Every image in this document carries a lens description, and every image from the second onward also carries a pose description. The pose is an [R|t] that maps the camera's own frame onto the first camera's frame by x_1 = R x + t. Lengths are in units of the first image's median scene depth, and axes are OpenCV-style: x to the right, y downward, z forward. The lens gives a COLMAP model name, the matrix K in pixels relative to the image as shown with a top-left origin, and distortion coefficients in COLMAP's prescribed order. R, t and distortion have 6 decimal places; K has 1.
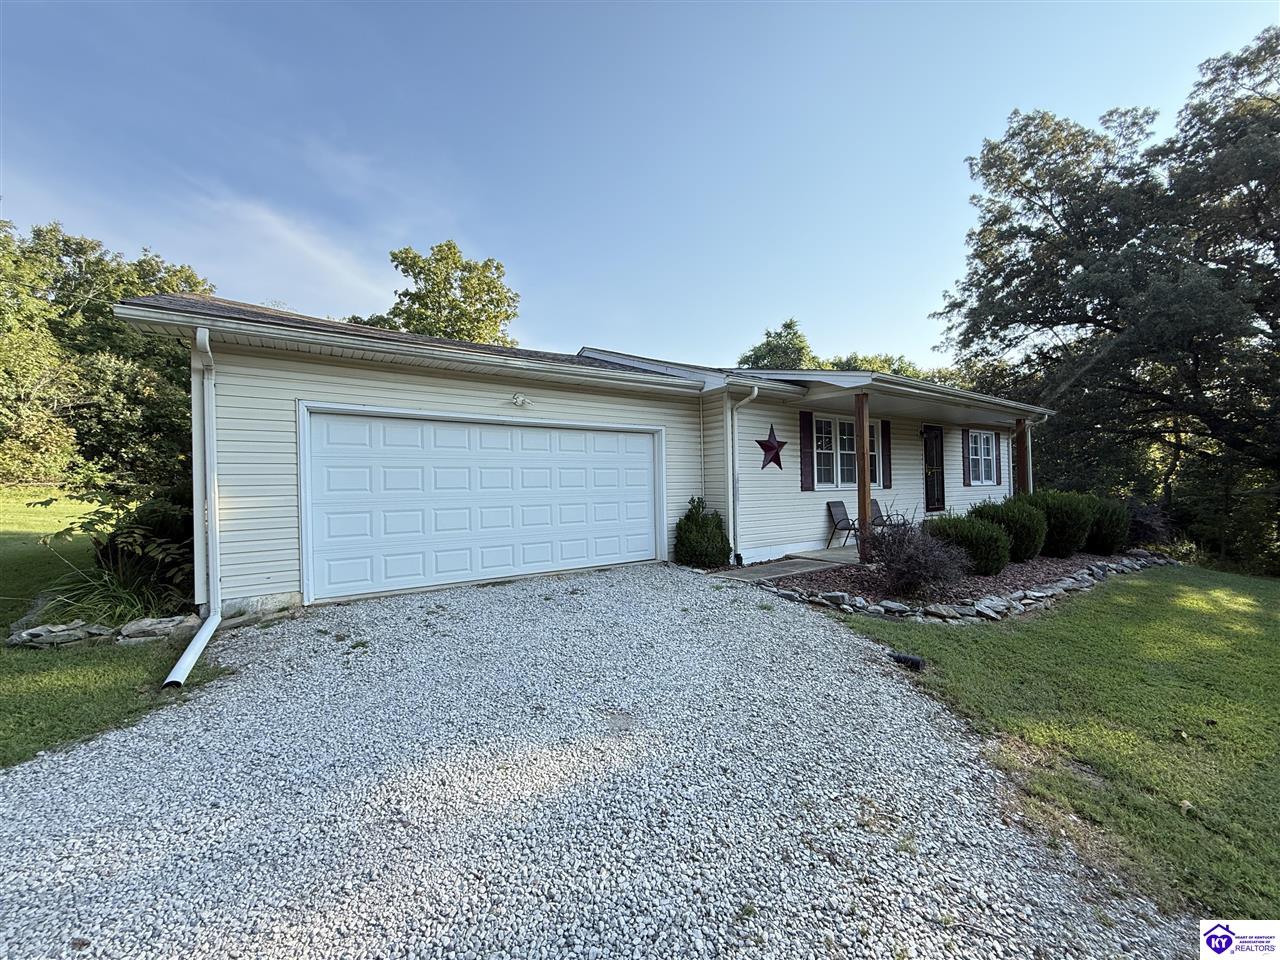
lens RADIAL K [[510.4, 0, 636.6], [0, 510.4, 475.9], [0, 0, 1]] dist [0.001532, -0.000628]
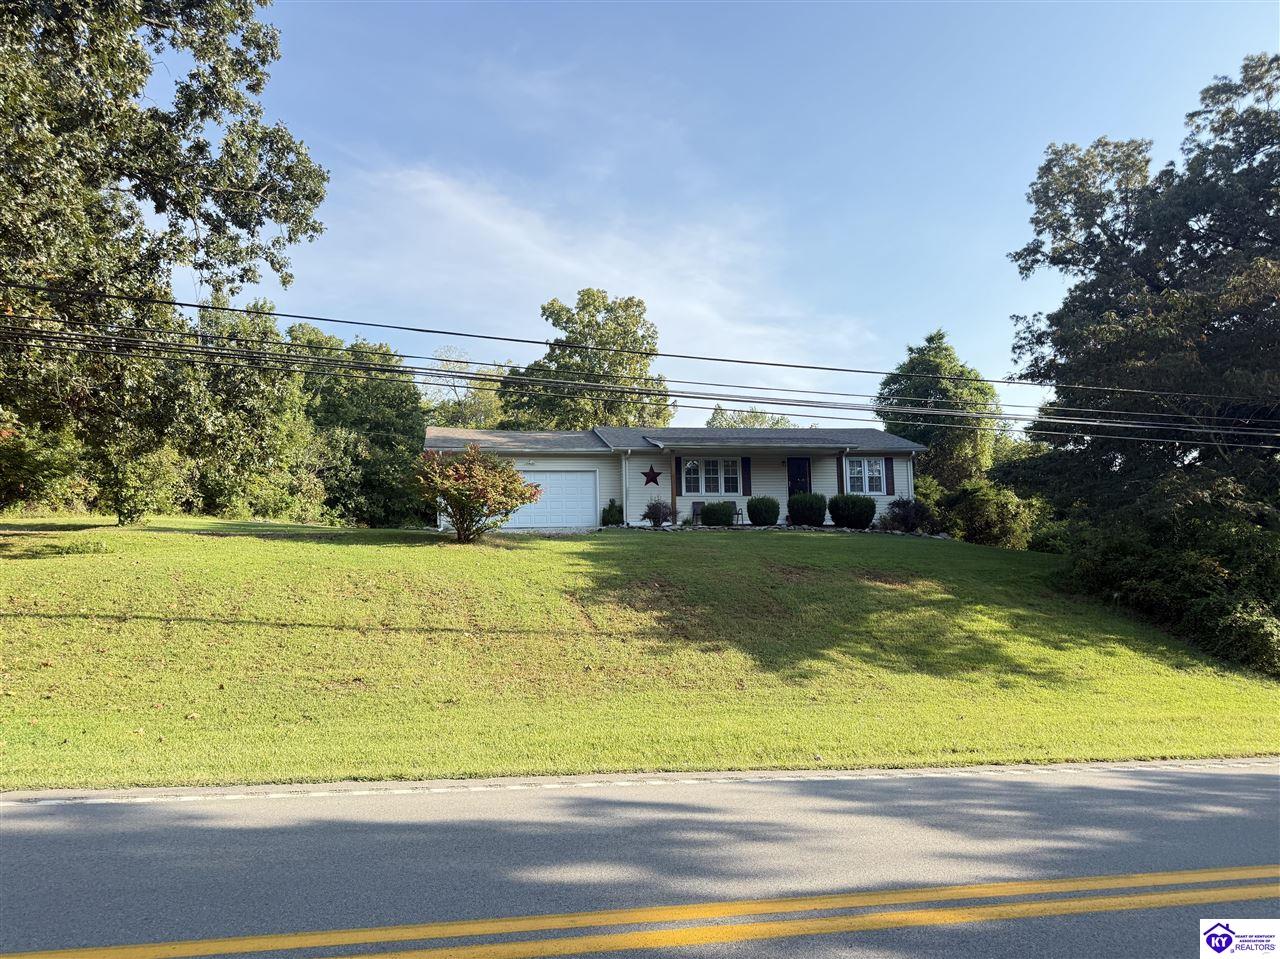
lens RADIAL K [[893.8, 0, 638.6], [0, 893.8, 477.9], [0, 0, 1]] dist [0.044176, -0.008396]
pose [[0.920985, -0.044116, -0.387092, 0.551718], [0.014270, 0.996721, -0.079642, 0.083454], [0.389336, 0.067825, 0.918595, -0.809610]]
